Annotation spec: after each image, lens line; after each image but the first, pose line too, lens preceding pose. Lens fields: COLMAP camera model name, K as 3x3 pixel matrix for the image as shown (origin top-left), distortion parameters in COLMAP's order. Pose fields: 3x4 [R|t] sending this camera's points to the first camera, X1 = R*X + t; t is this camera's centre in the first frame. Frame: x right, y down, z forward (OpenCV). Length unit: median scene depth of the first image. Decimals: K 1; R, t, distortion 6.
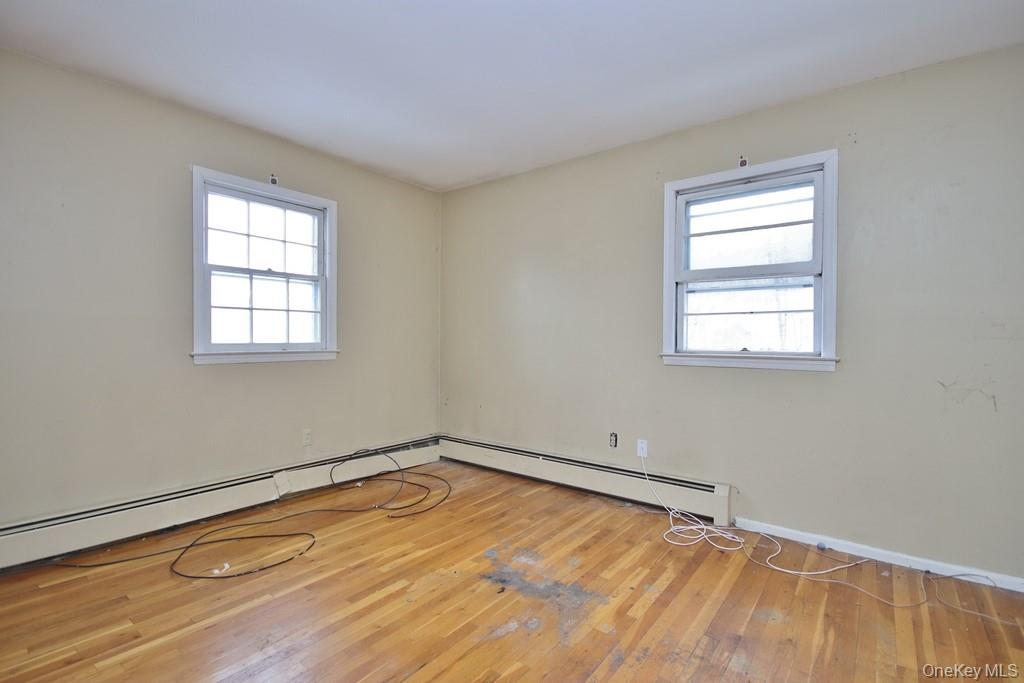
lens RADIAL K [[492.8, 0, 518.1], [0, 492.8, 342.3], [0, 0, 1]] dist [0.000036, -0.000245]
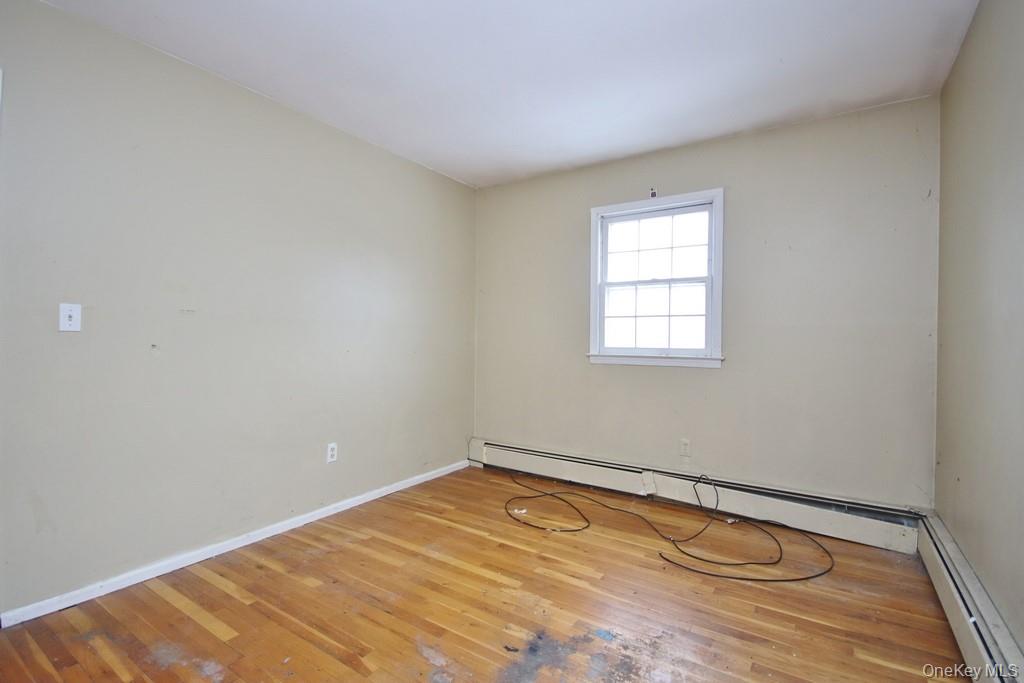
lens RADIAL K [[492.8, 0, 518.1], [0, 492.8, 342.3], [0, 0, 1]] dist [0.000036, -0.000245]
pose [[0.032086, -0.001947, -0.999483, 0.574652], [-0.019935, 0.999798, -0.002587, -0.001479], [0.999286, 0.020007, 0.032041, 0.715338]]
